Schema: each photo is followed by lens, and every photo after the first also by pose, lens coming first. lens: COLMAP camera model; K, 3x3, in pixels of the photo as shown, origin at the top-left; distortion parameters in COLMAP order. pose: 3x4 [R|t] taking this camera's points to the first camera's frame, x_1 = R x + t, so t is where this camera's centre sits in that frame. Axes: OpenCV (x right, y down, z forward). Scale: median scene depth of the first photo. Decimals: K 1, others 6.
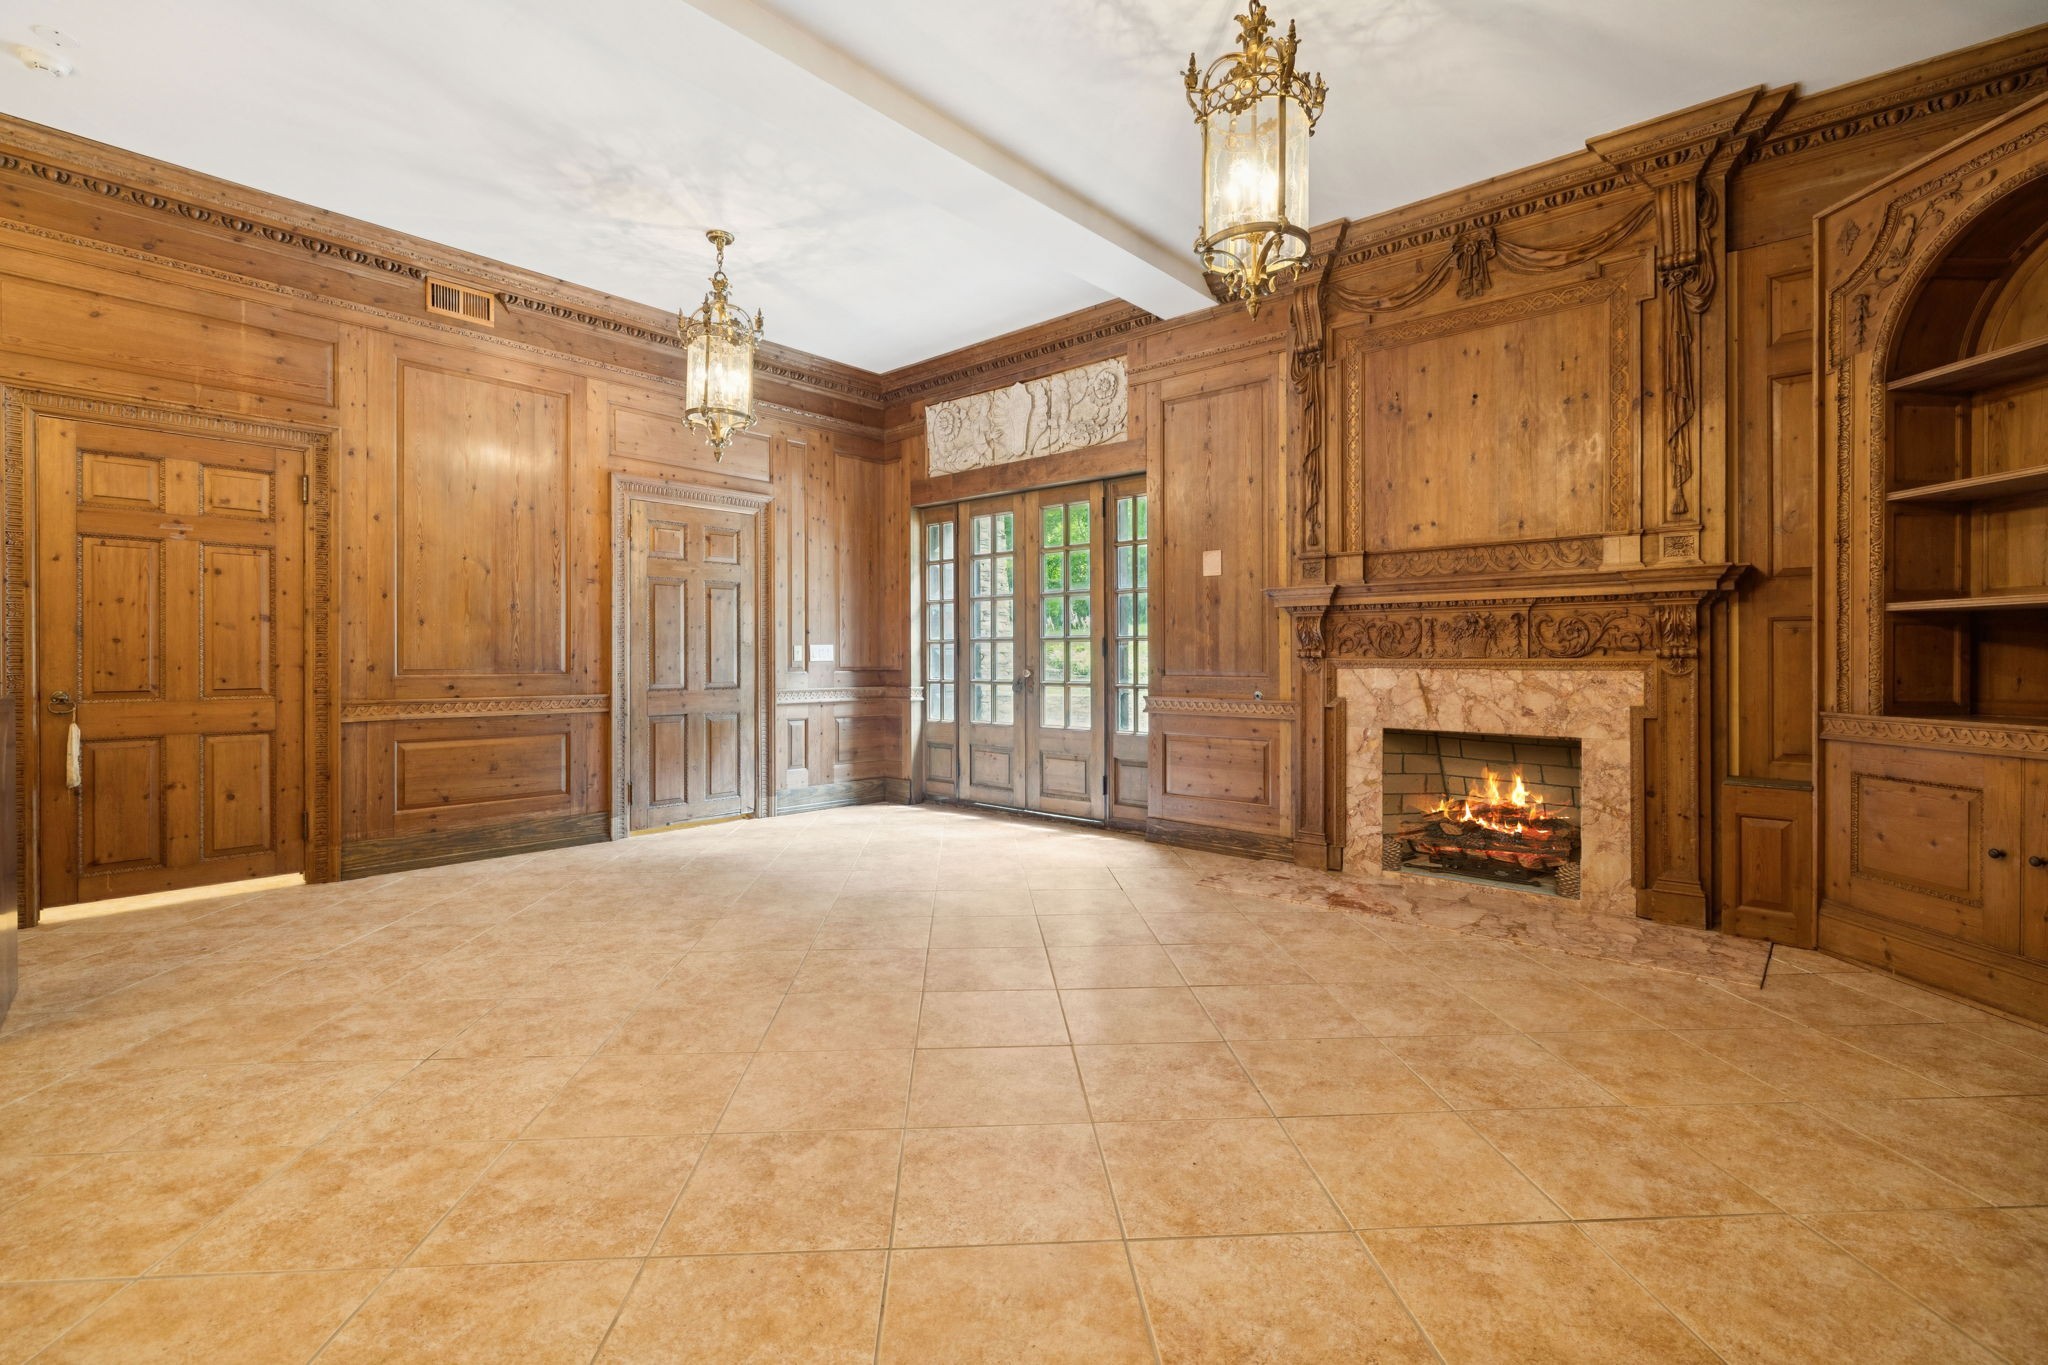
lens RADIAL K [[935.9, 0, 1023.7], [0, 935.9, 661.1], [0, 0, 1]] dist [-0.000575, 0.000116]
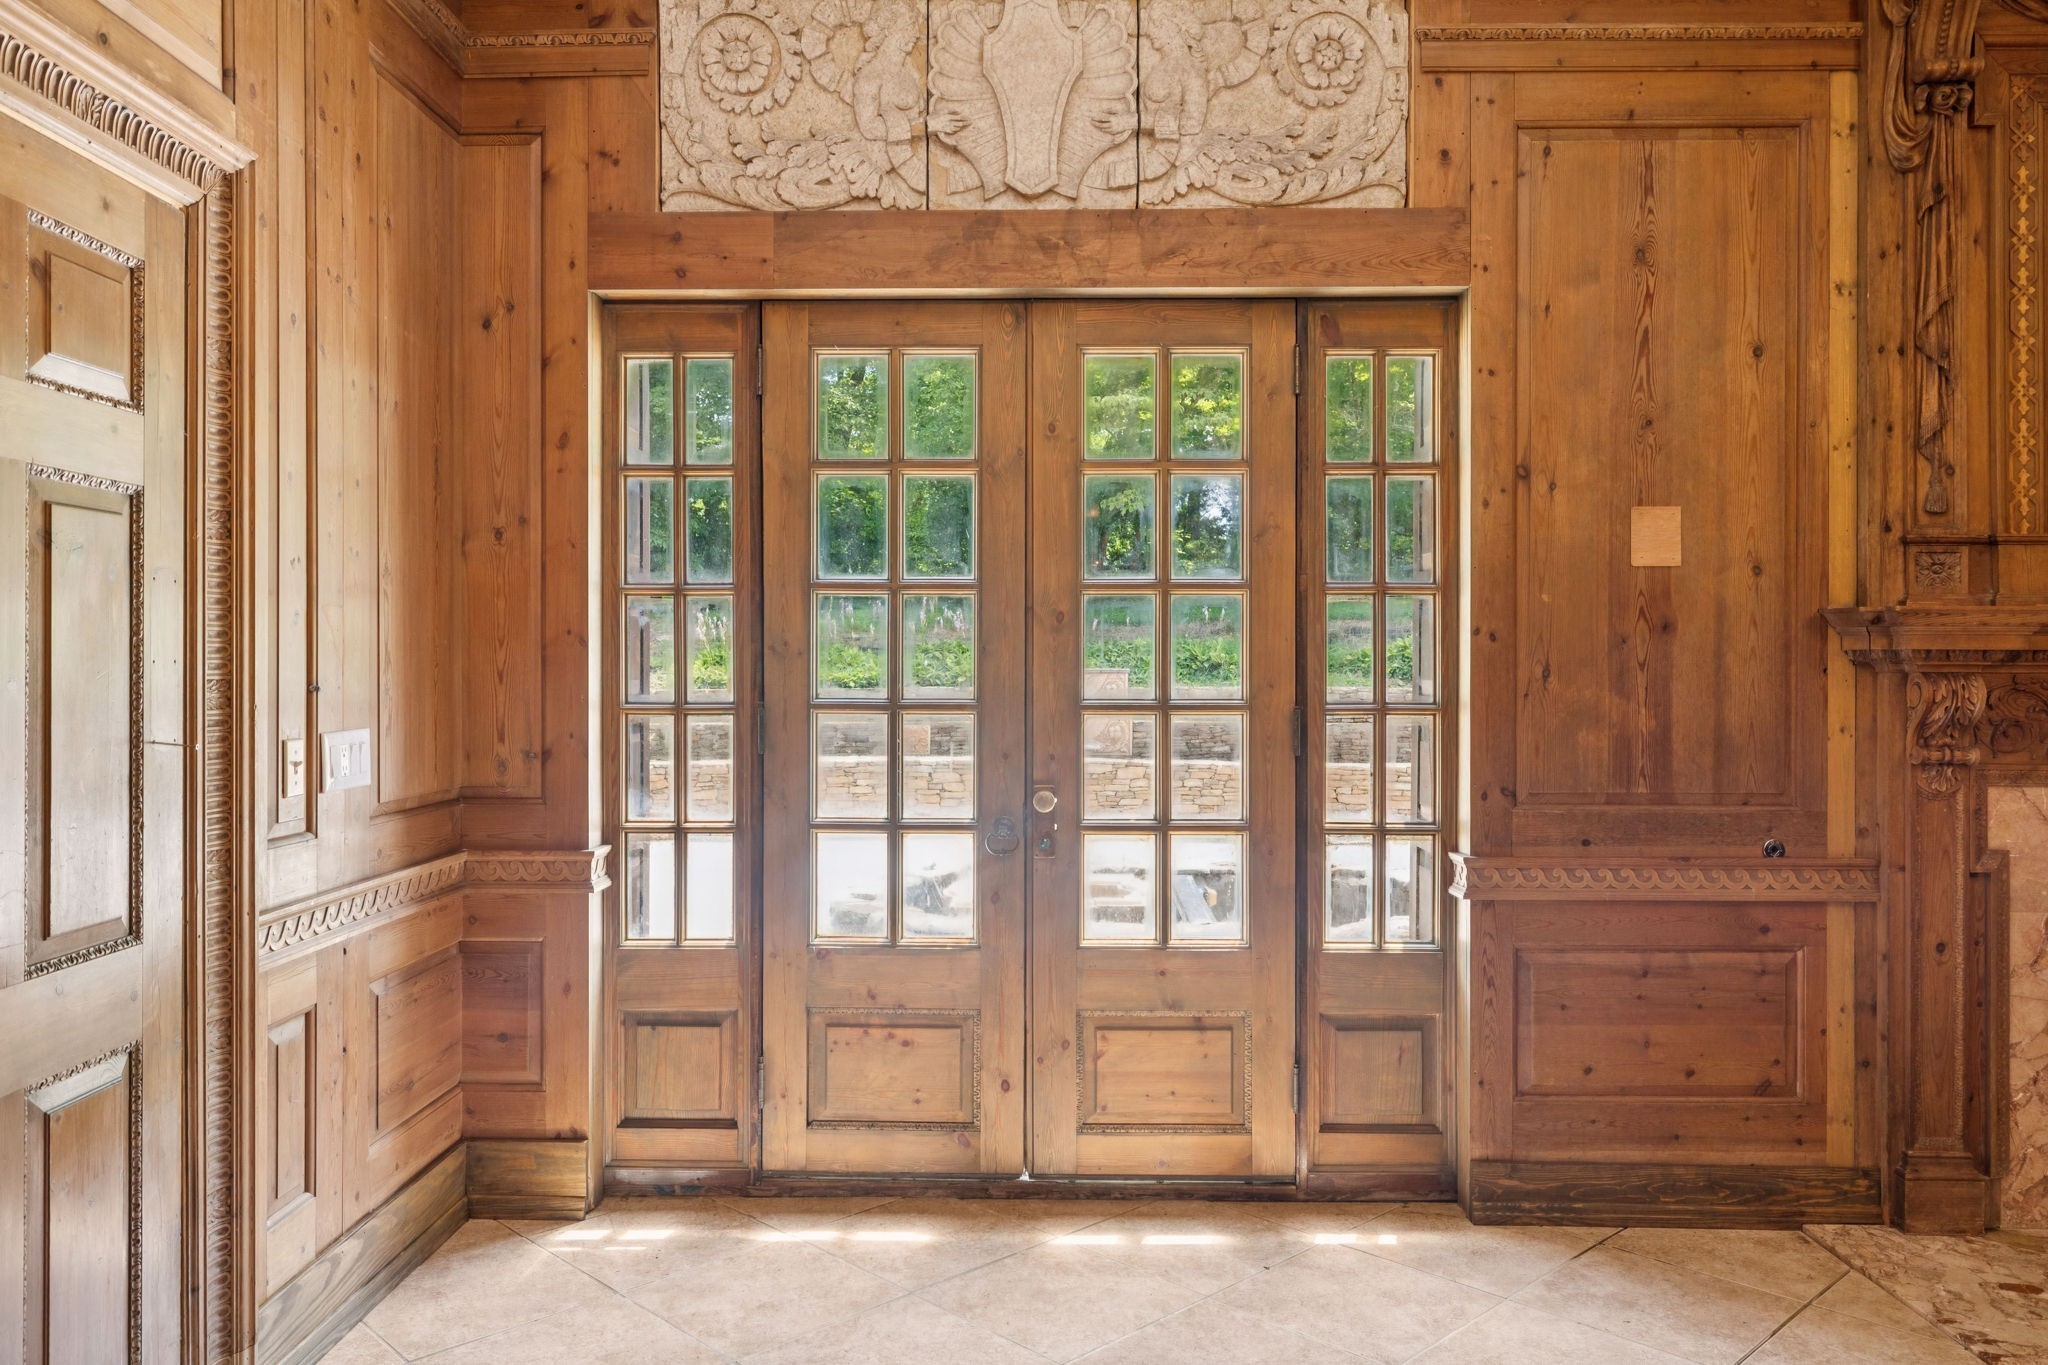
lens RADIAL K [[1452.2, 0, 1019.3], [0, 1452.2, 666.5], [0, 0, 1]] dist [-0.000028, 0.002123]
pose [[0.760612, 0.000150, 0.649206, -0.504358], [0.002195, 0.999994, -0.002803, -0.051853], [-0.649202, 0.003557, 0.760607, 0.794284]]
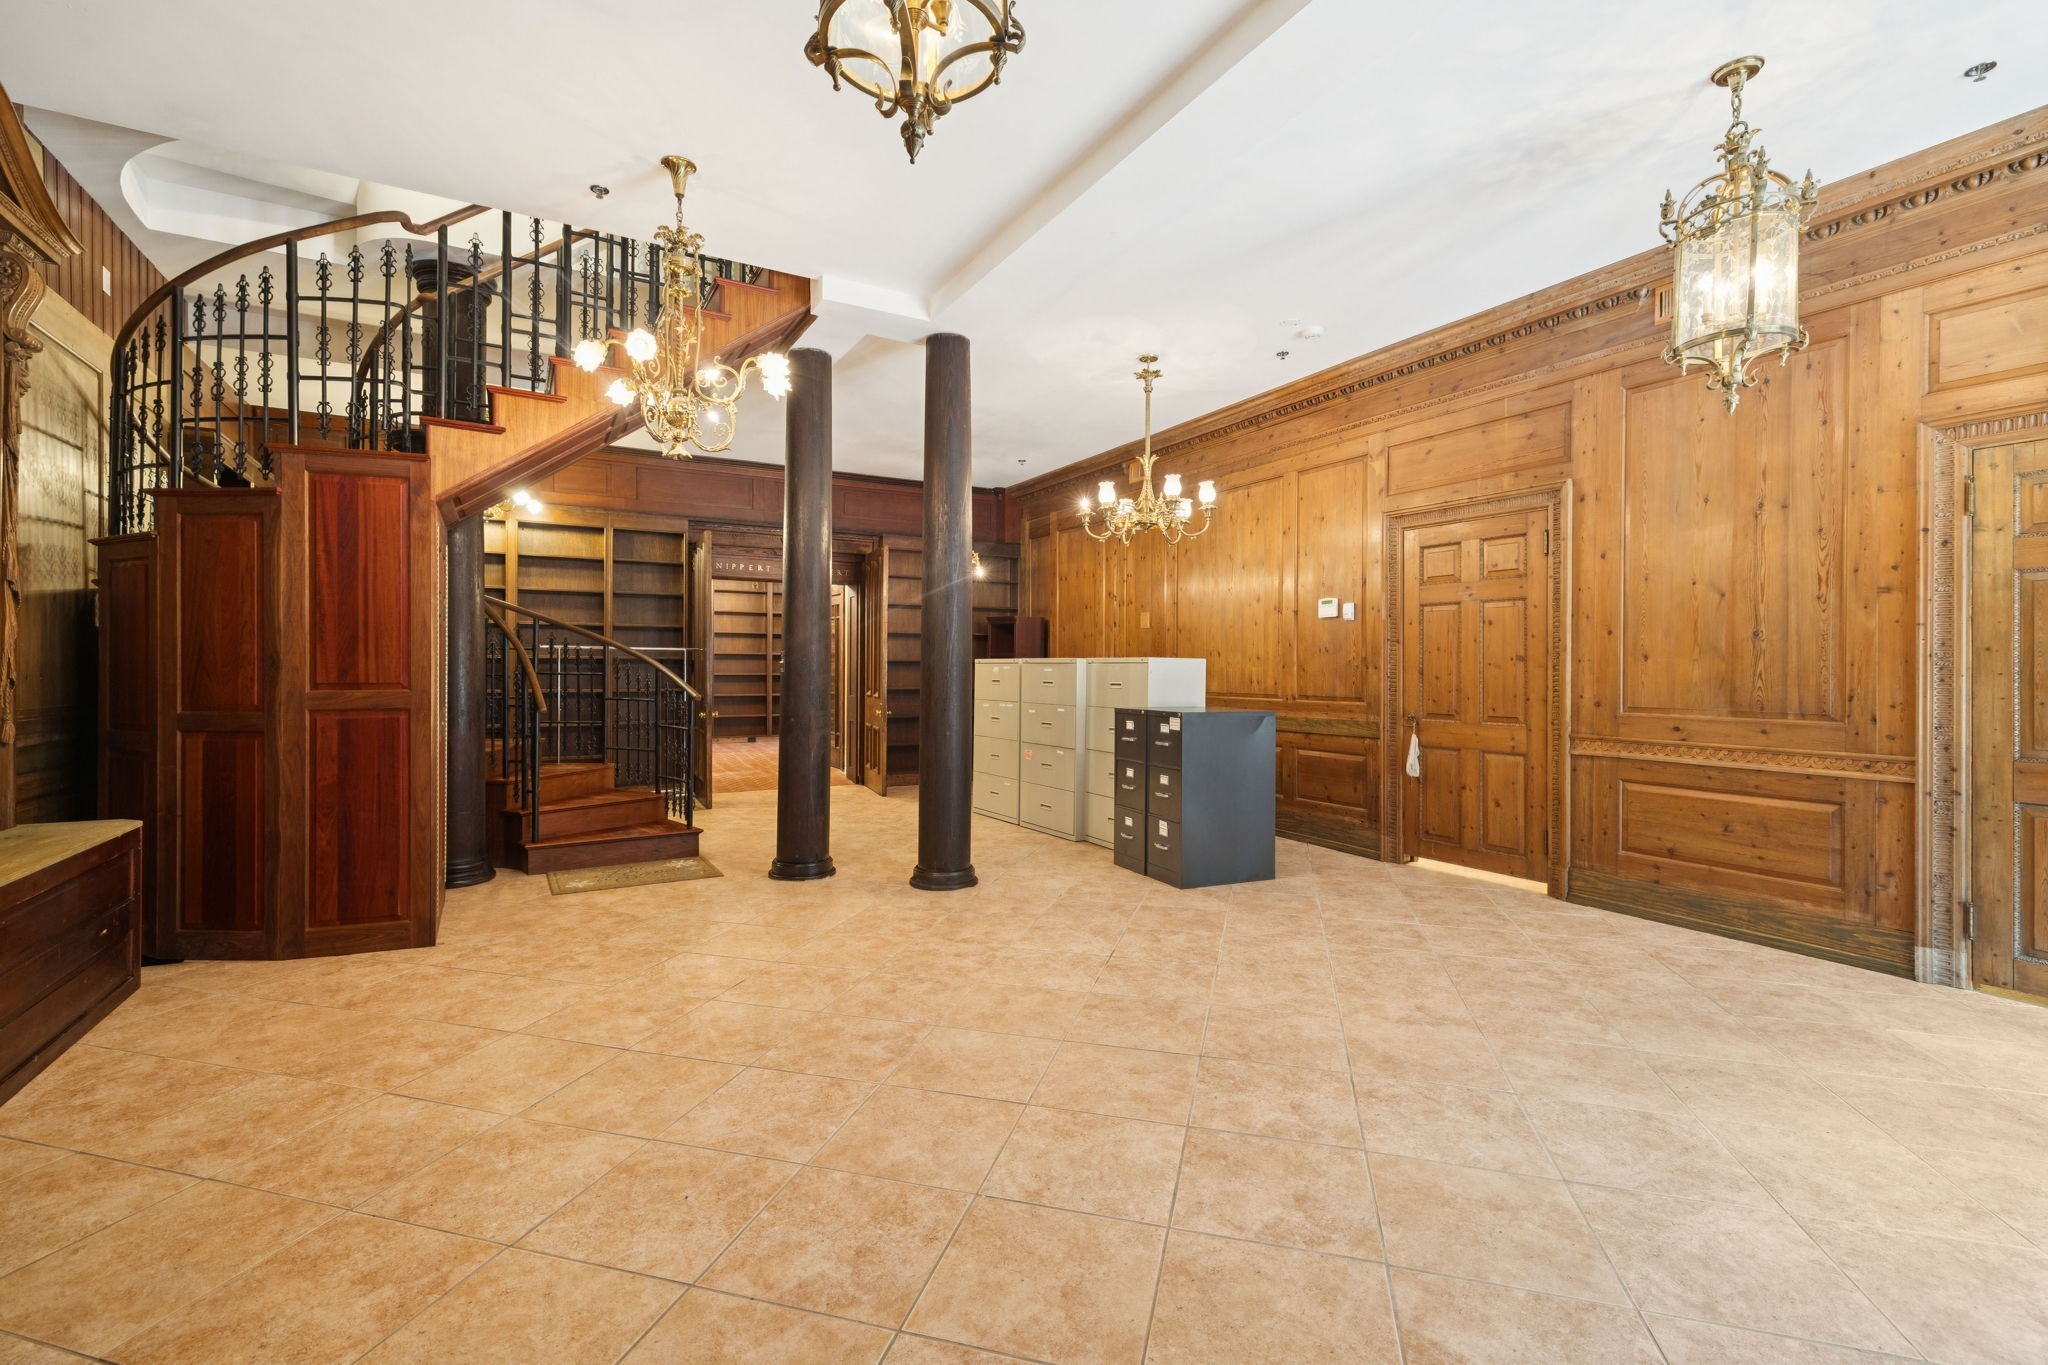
lens RADIAL K [[894.1, 0, 1018.7], [0, 894.1, 667.8], [0, 0, 1]] dist [0.009465, -0.000050]
pose [[-0.334383, -0.002238, -0.942435, 0.446549], [-0.007949, 0.999968, 0.000446, -0.028146], [0.942404, 0.007641, -0.334390, 0.743327]]
